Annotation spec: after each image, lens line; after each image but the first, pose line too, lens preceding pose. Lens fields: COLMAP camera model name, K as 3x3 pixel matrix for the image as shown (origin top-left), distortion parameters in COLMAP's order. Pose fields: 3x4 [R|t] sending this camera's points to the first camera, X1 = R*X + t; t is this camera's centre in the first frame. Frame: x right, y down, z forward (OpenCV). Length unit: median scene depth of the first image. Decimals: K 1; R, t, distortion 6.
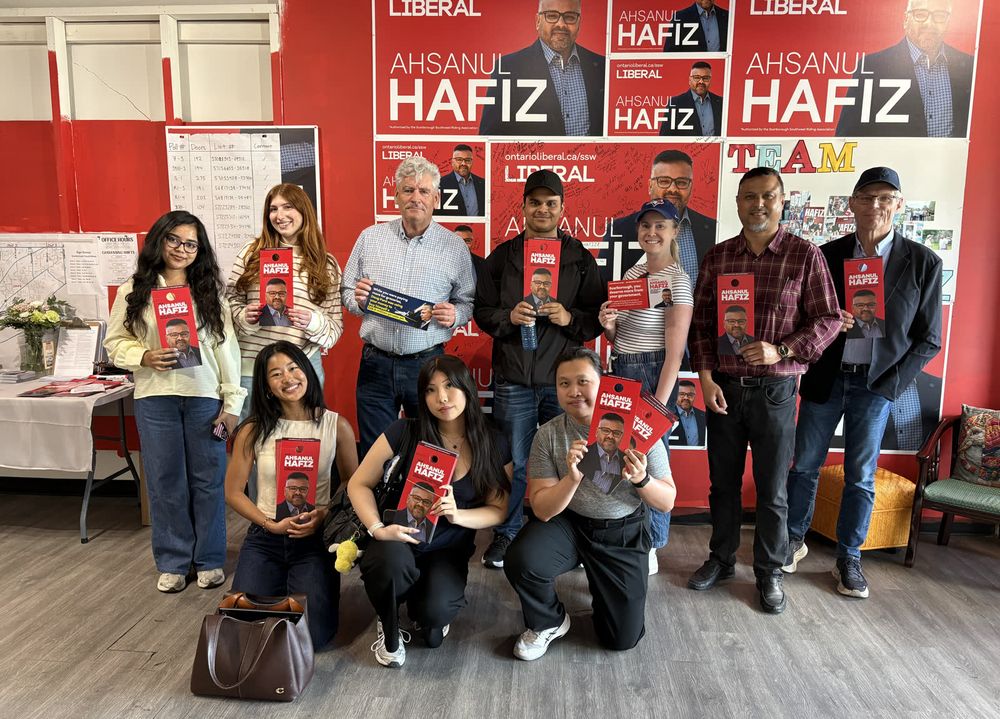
lens RADIAL K [[838.9, 0, 502.3], [0, 838.9, 359.7], [0, 0, 1]] dist [0.024107, -0.028481]
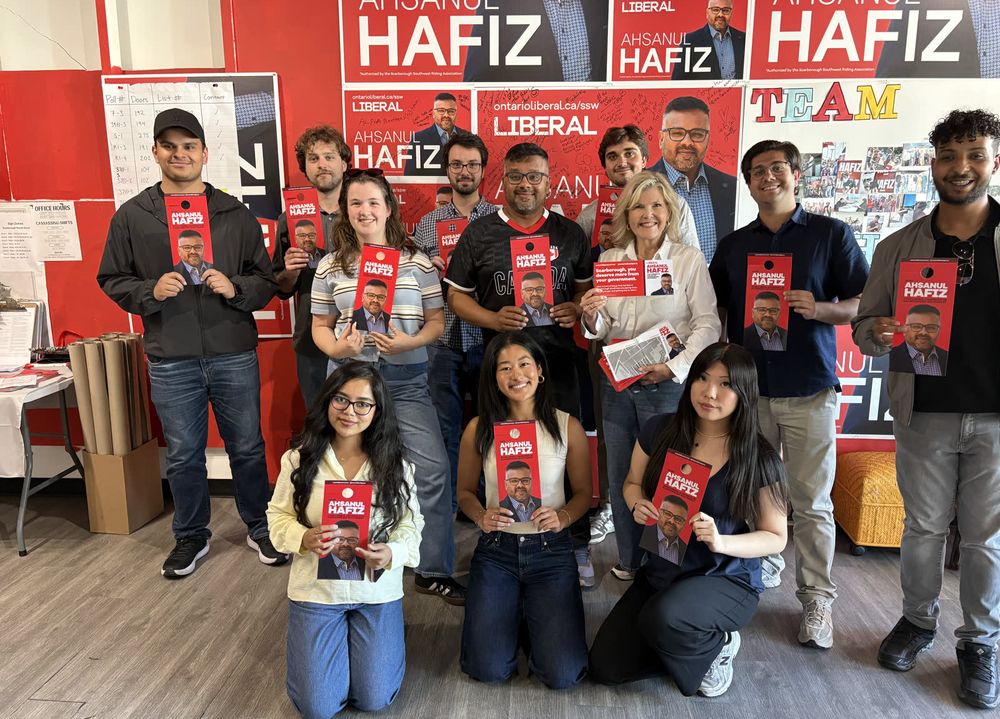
lens RADIAL K [[838.9, 0, 500.9], [0, 838.9, 362.0], [0, 0, 1]] dist [0.024107, -0.028481]
pose [[0.999913, -0.013027, 0.002215, 0.005330], [0.012903, 0.998715, 0.048999, -0.020652], [-0.002850, -0.048967, 0.998796, 0.120337]]
